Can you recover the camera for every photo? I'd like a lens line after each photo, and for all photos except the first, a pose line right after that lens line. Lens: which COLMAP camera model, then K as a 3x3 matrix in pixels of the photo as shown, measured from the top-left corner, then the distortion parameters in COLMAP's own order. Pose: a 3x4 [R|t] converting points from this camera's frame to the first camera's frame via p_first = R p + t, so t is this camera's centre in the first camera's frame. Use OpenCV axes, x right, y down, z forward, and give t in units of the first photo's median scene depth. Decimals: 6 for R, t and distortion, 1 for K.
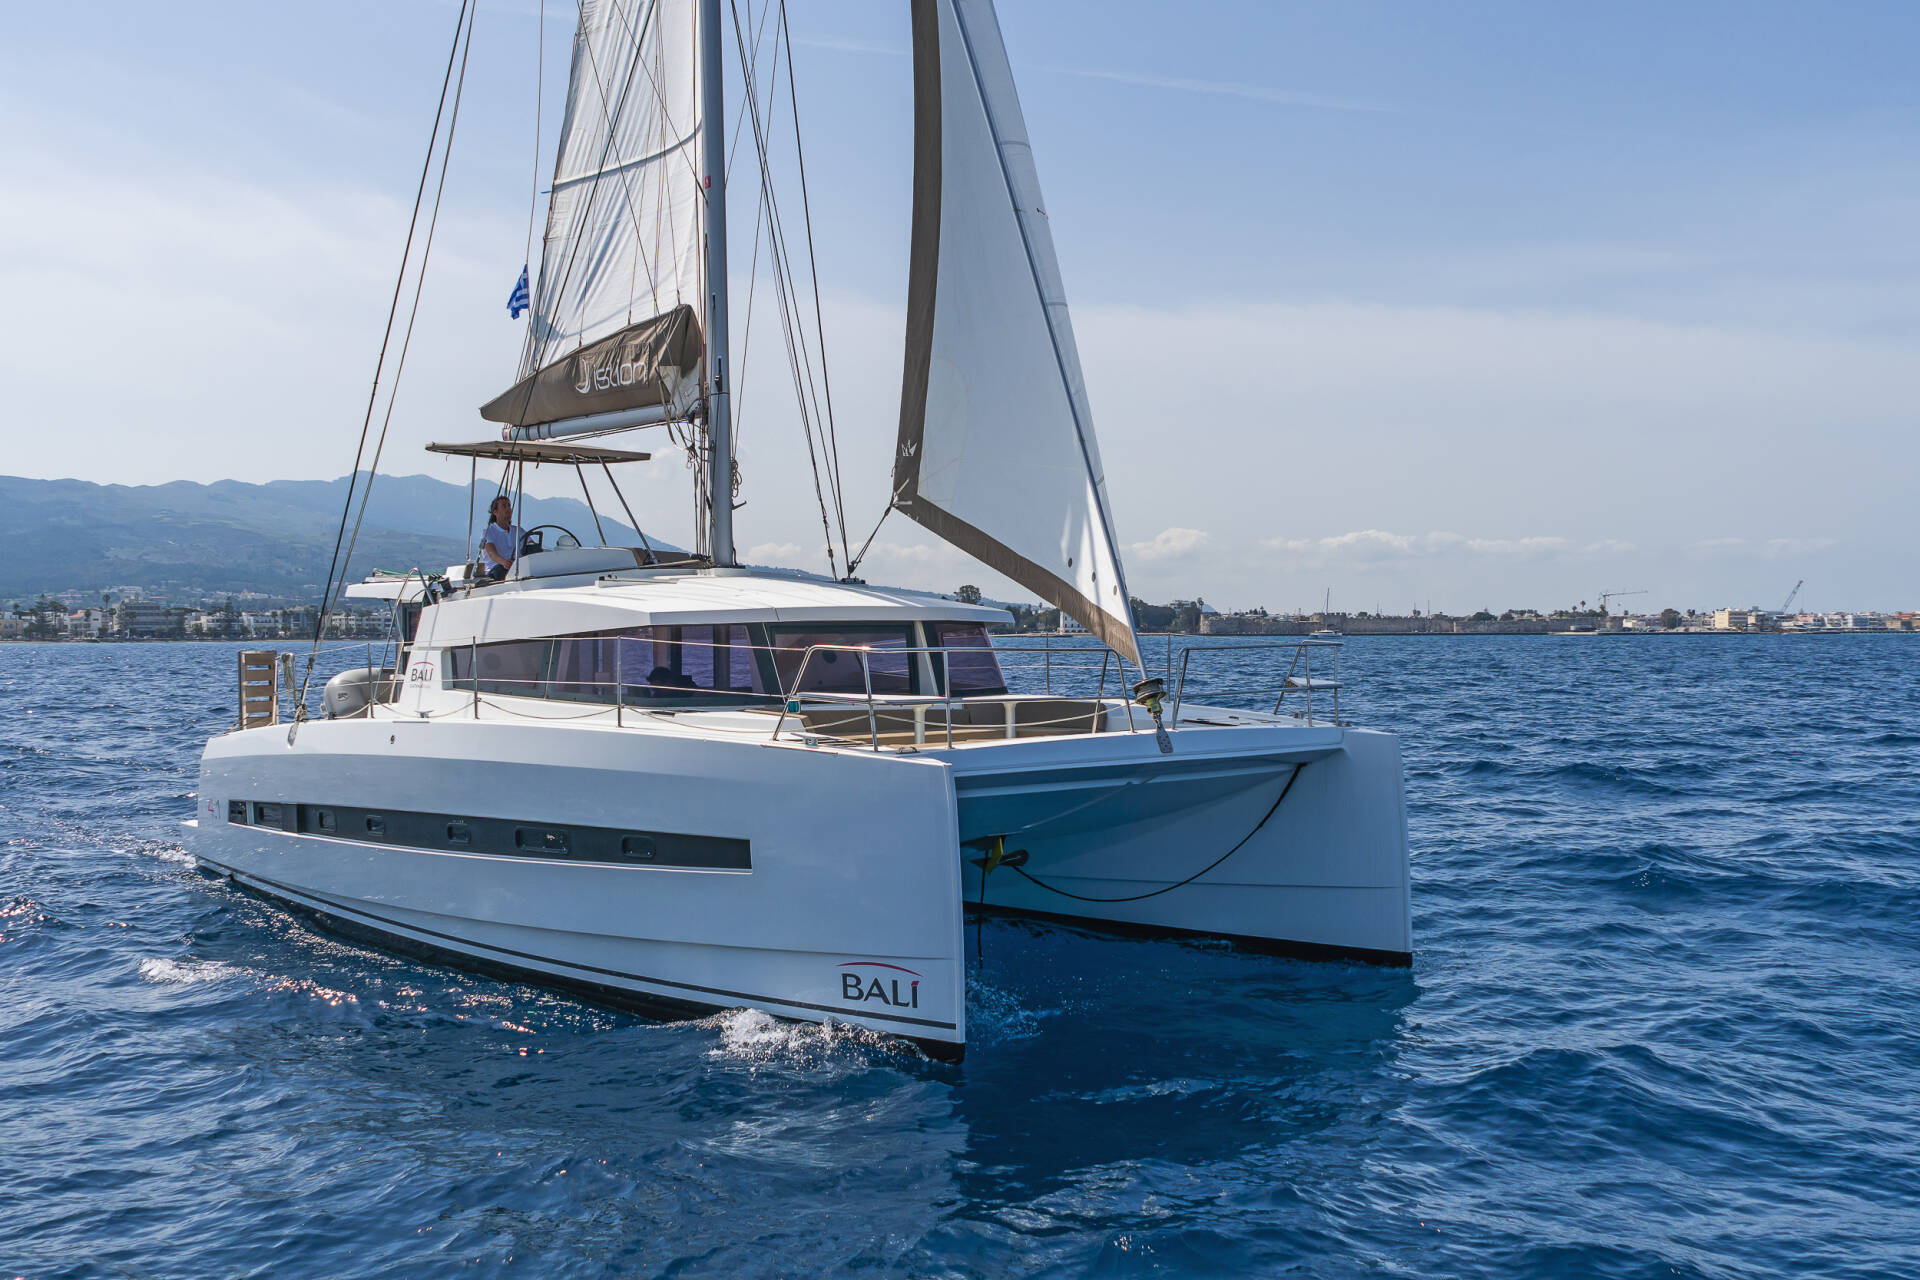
lens RADIAL K [[1834.7, 0, 955.4], [0, 1834.7, 642.2], [0, 0, 1]] dist [-0.008340, 0.003584]
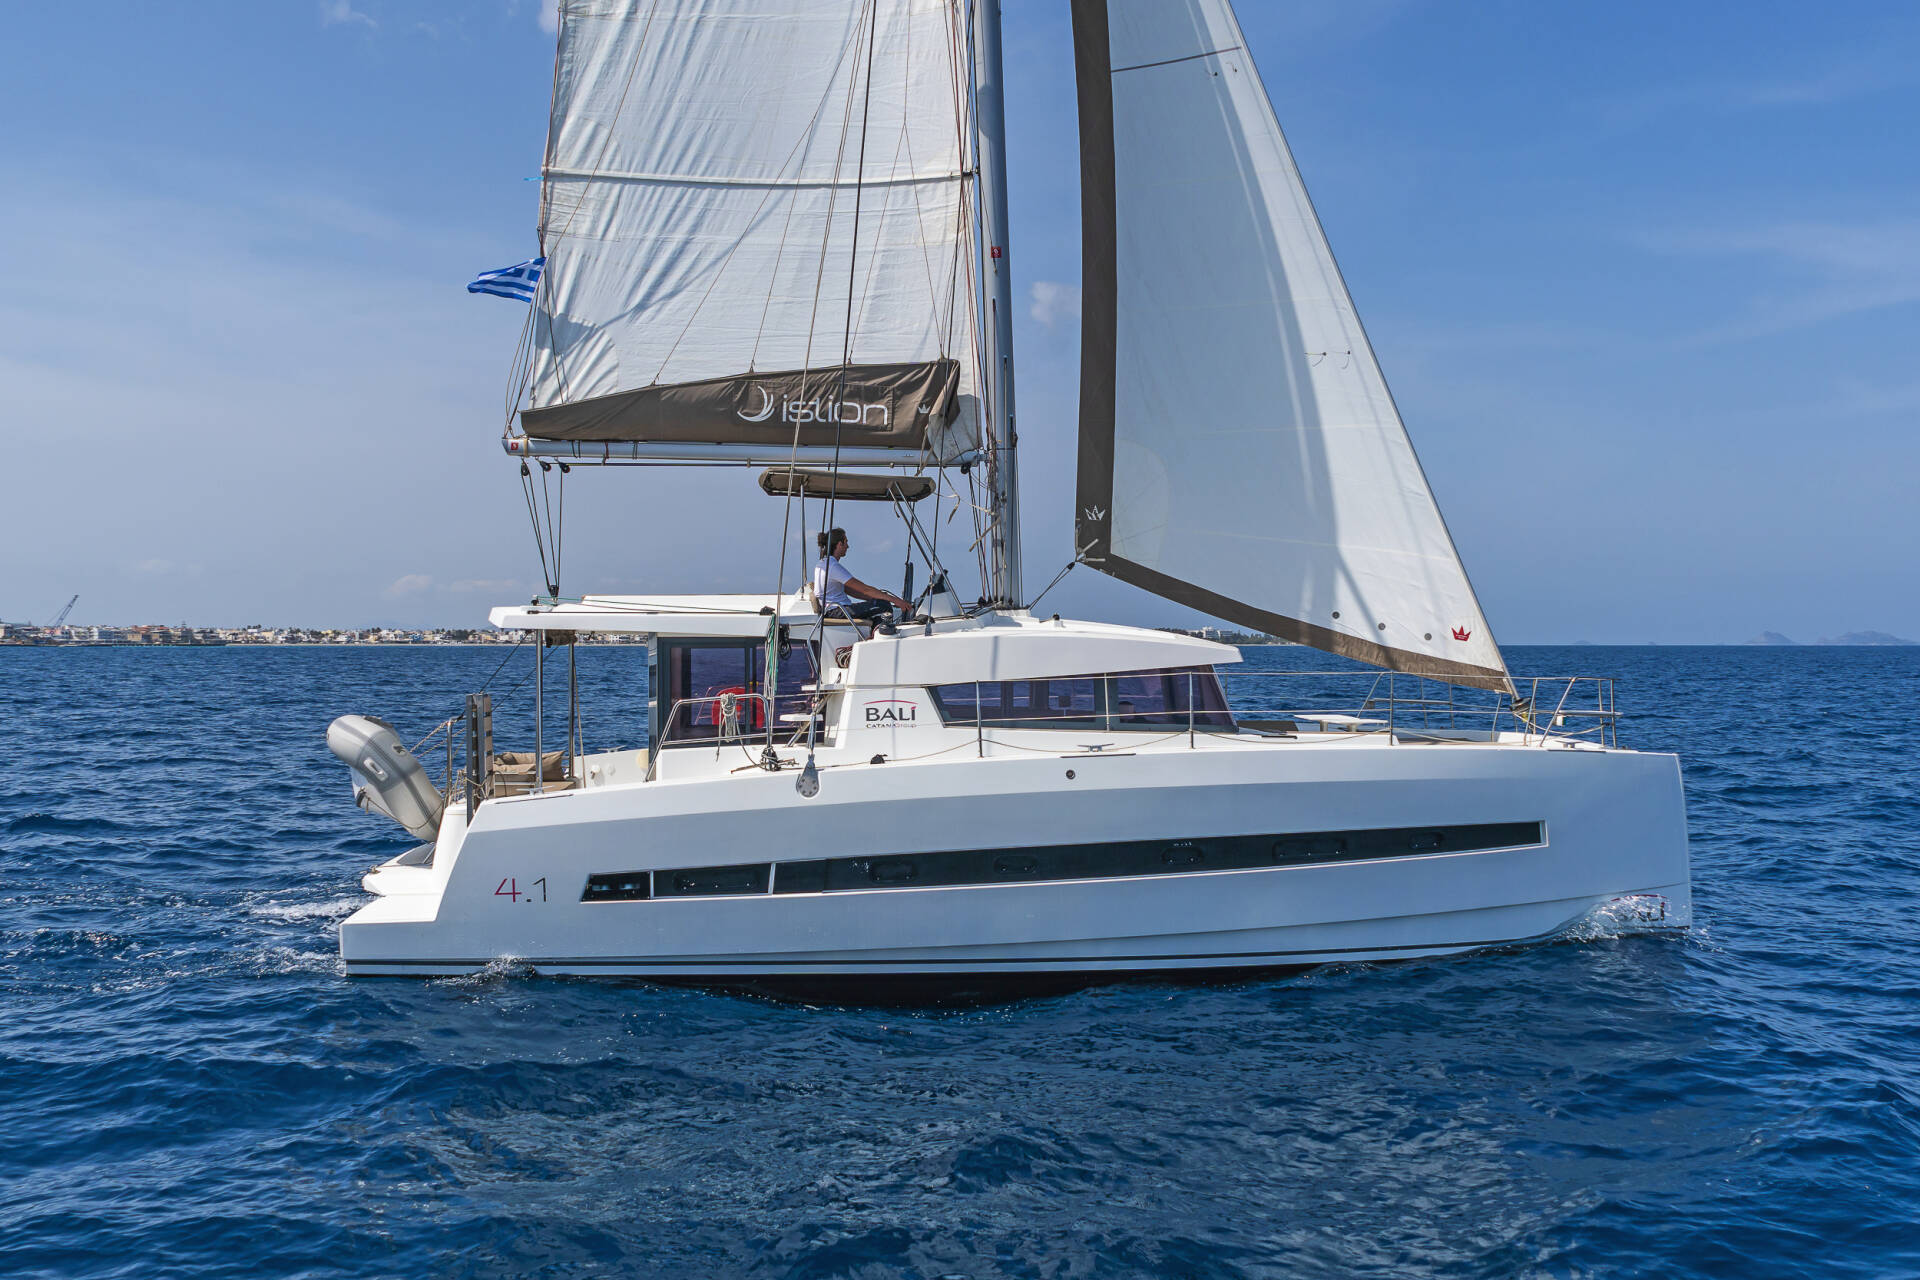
lens RADIAL K [[1744.0, 0, 969.2], [0, 1744.0, 651.1], [0, 0, 1]] dist [0.000983, 0.005758]
pose [[0.575986, 0.005466, 0.817441, -0.992768], [0.011246, 0.999830, -0.014610, -0.001191], [-0.817382, 0.017608, 0.575827, 0.431954]]
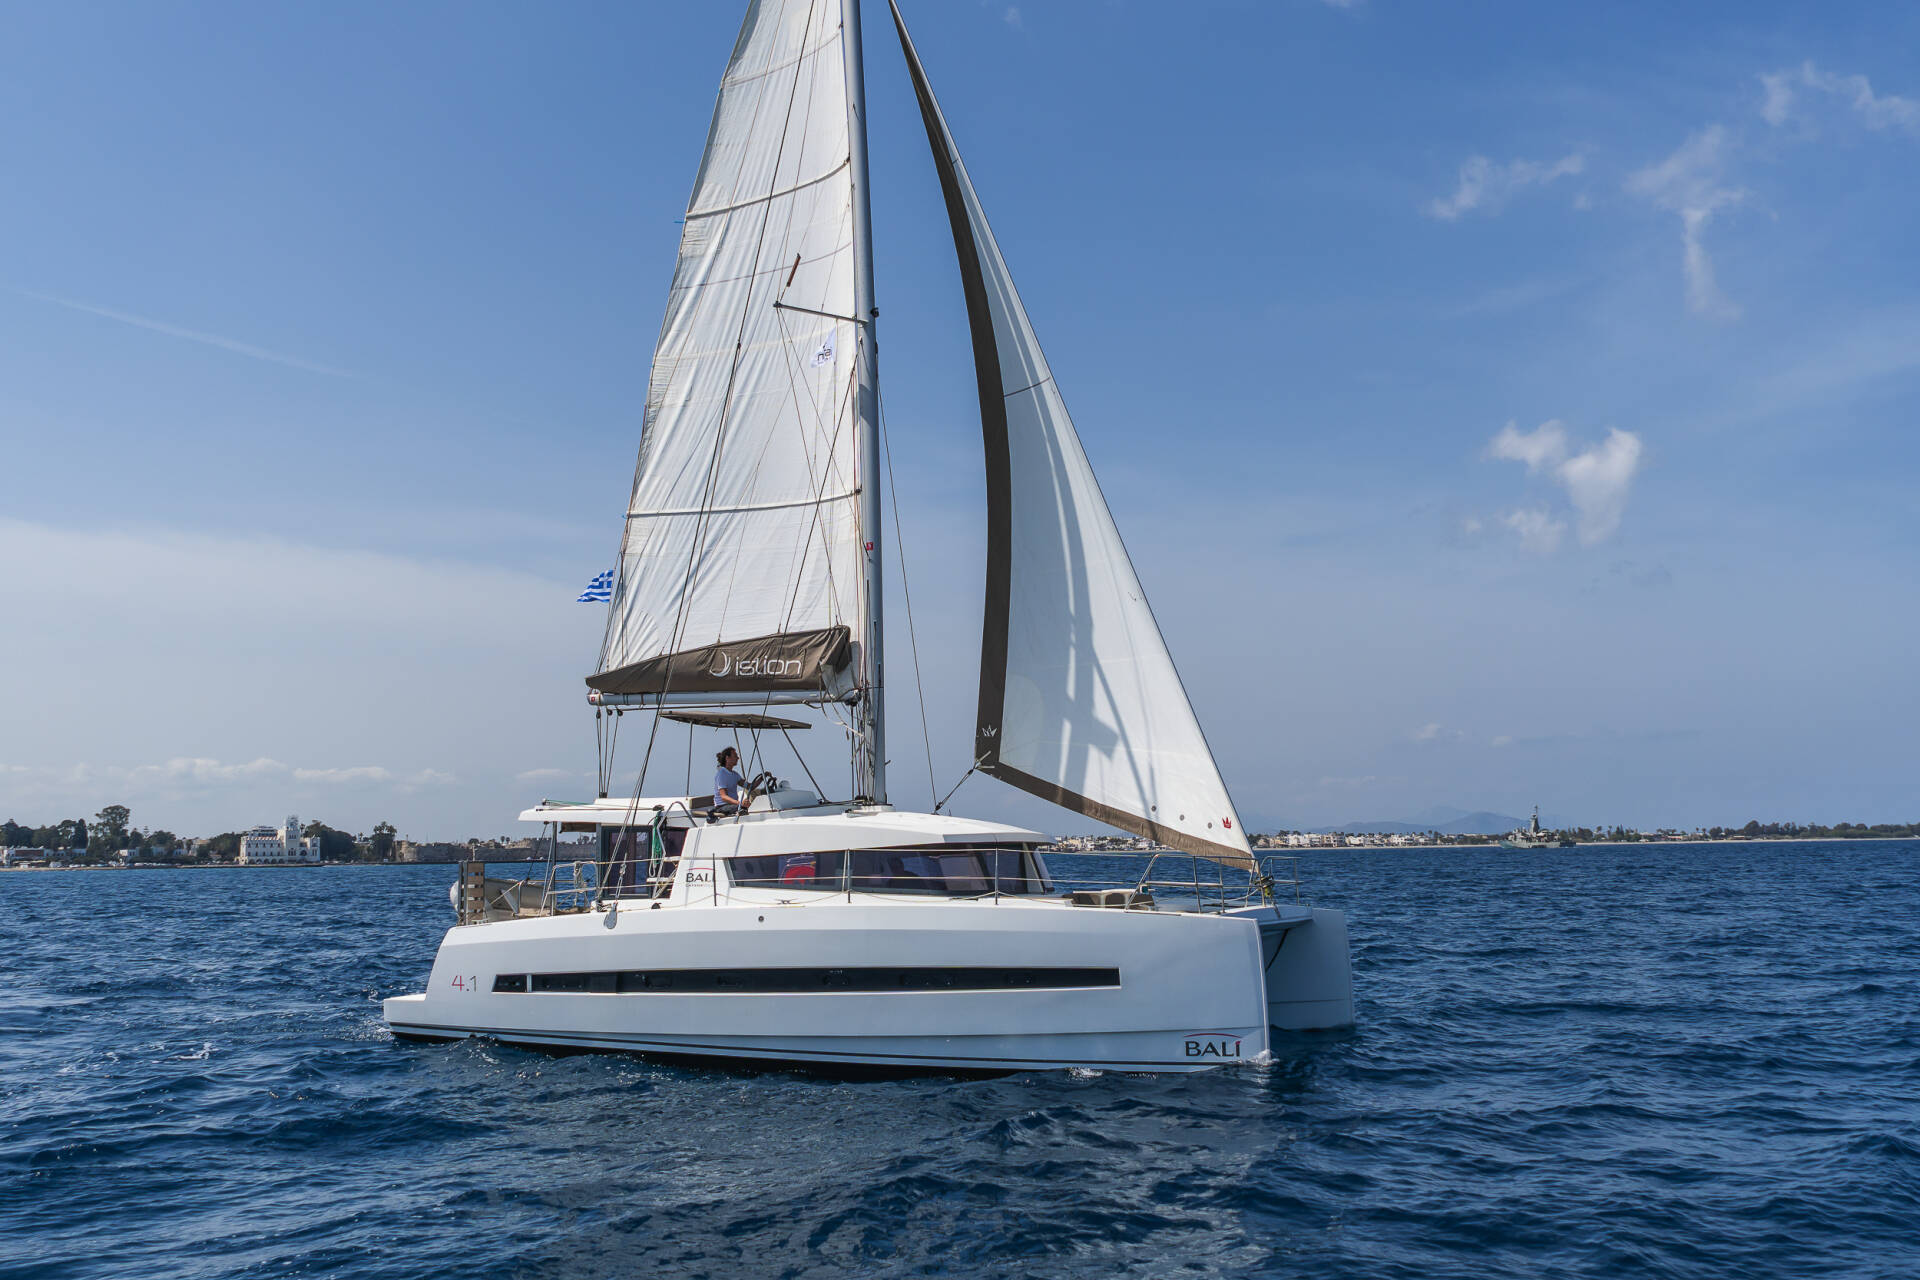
lens RADIAL K [[1834.7, 0, 955.4], [0, 1834.7, 642.2], [0, 0, 1]] dist [-0.008340, 0.003584]
pose [[0.901463, 0.060651, 0.428586, -0.714237], [-0.002733, 0.990913, -0.134480, 0.027150], [-0.432847, 0.120057, 0.893437, -0.356858]]
